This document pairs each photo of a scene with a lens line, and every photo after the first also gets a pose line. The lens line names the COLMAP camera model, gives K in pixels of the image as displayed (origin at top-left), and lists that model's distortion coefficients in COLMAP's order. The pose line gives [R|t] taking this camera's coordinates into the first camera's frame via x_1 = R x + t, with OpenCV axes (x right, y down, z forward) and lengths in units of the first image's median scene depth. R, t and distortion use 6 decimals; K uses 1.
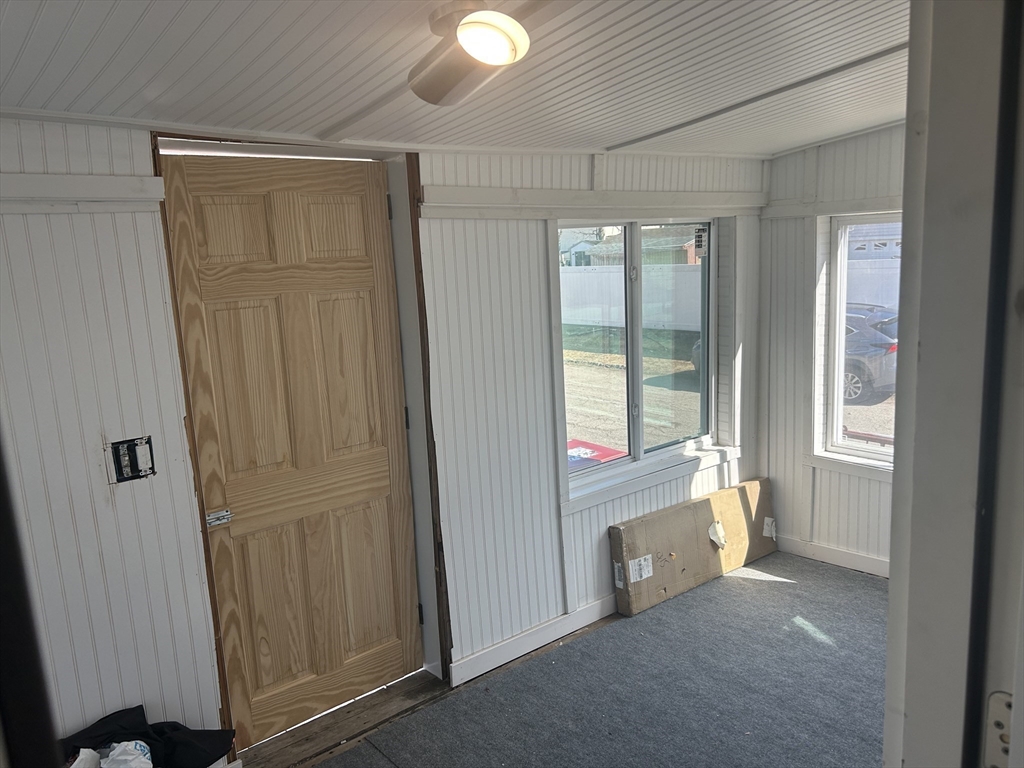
lens RADIAL K [[774.4, 0, 507.5], [0, 774.4, 383.9], [0, 0, 1]] dist [0.050003, -0.059369]
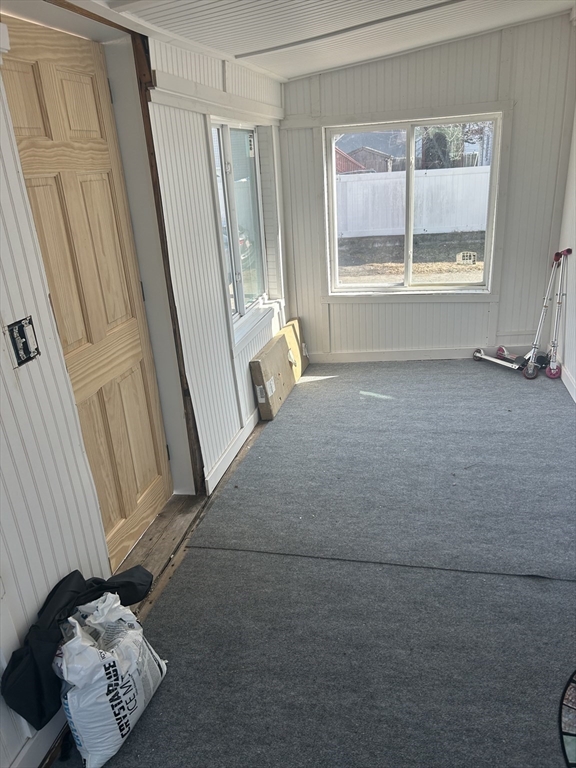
lens RADIAL K [[580.8, 0, 291.5], [0, 580.8, 389.2], [0, 0, 1]] dist [0.050003, -0.059369]
pose [[0.785611, -0.227596, 0.575339, -0.470089], [0.132113, 0.970146, 0.203379, 0.036321], [-0.604451, -0.083767, 0.792226, 0.158328]]
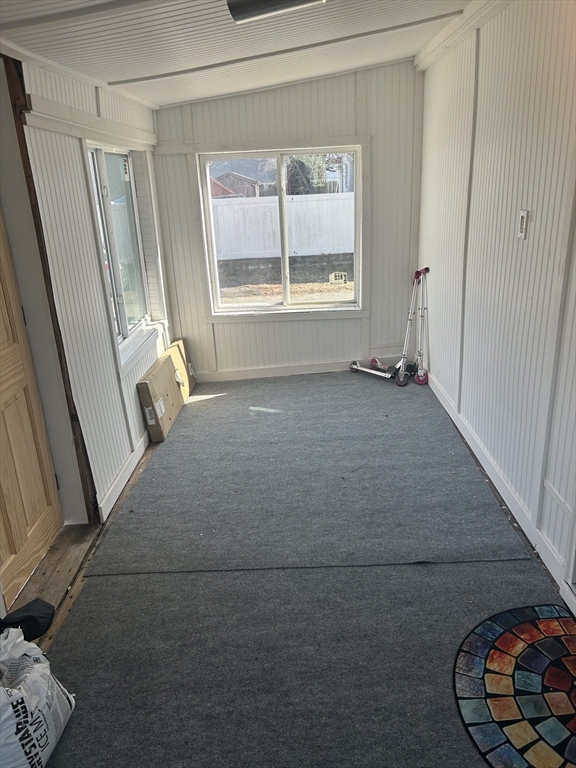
lens RADIAL K [[580.8, 0, 293.6], [0, 580.8, 382.4], [0, 0, 1]] dist [0.050003, -0.059369]
pose [[0.634710, -0.239215, 0.734792, -0.505172], [0.149596, 0.970928, 0.186870, 0.036766], [-0.758132, -0.008687, 0.652043, 0.147745]]
